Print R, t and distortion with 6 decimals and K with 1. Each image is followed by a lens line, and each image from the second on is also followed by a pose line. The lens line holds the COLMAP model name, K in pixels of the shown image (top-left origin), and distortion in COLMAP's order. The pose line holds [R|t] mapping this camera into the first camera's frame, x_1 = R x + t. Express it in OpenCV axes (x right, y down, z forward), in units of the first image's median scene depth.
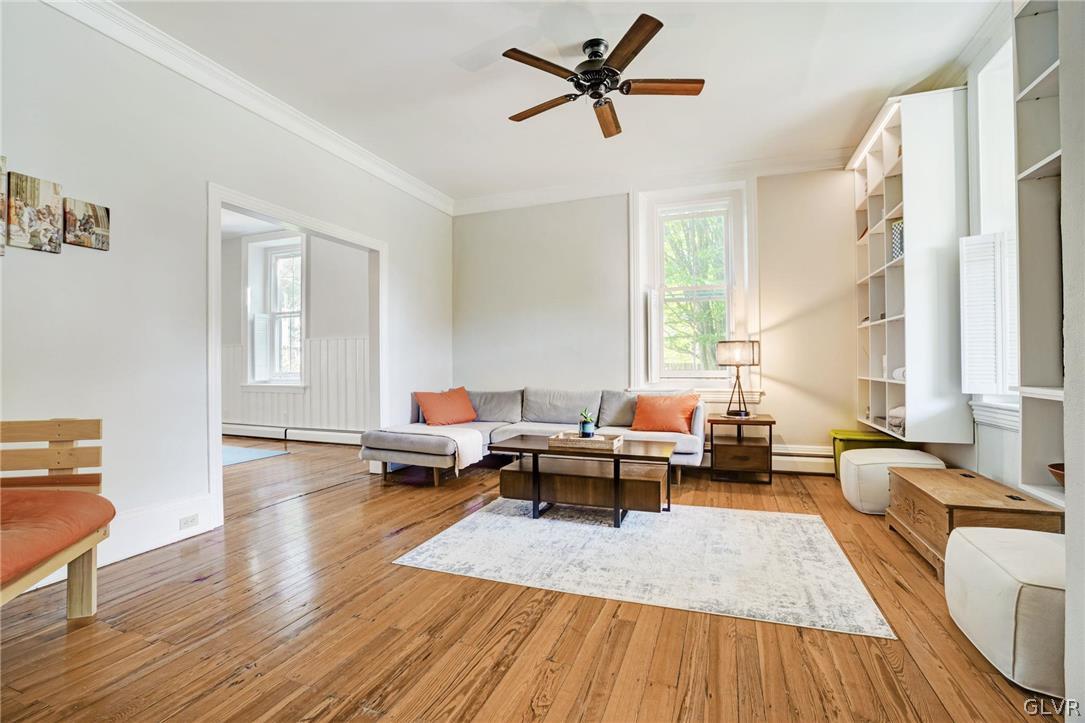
lens RADIAL K [[507.5, 0, 528.2], [0, 507.5, 363.9], [0, 0, 1]] dist [0.000853, 0.000200]
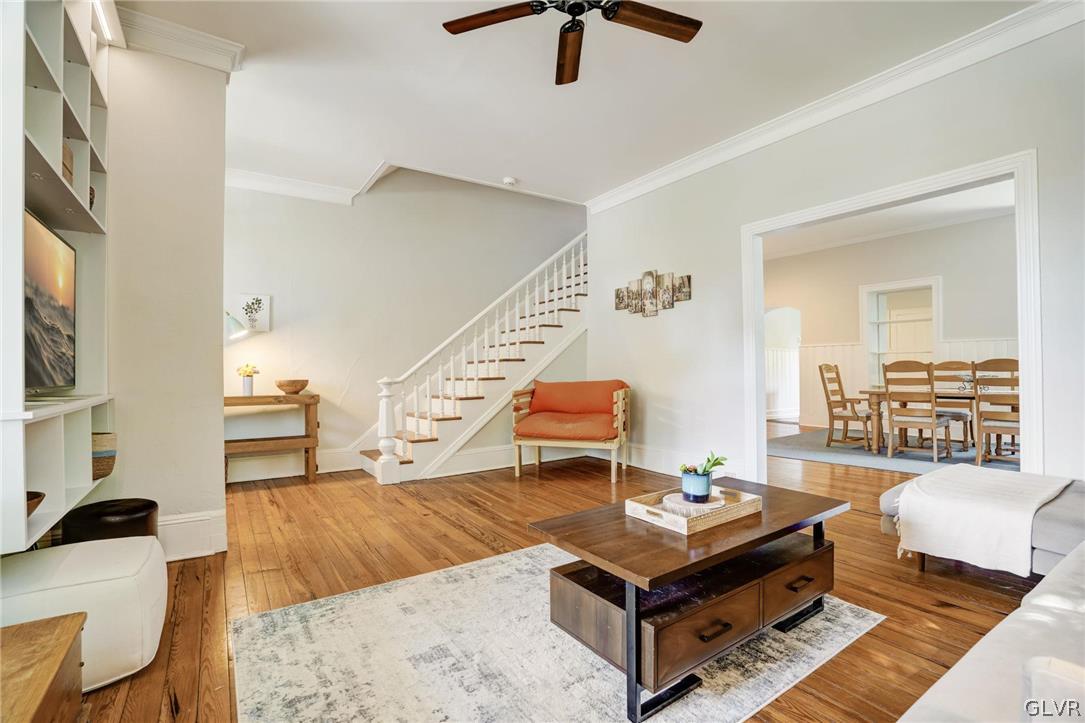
lens RADIAL K [[507.5, 0, 528.2], [0, 507.5, 363.9], [0, 0, 1]] dist [0.000853, 0.000200]
pose [[-0.601869, 0.003144, -0.798589, 1.032751], [0.016953, 0.999817, -0.008841, 0.004305], [0.798415, -0.018860, -0.601812, 1.862188]]
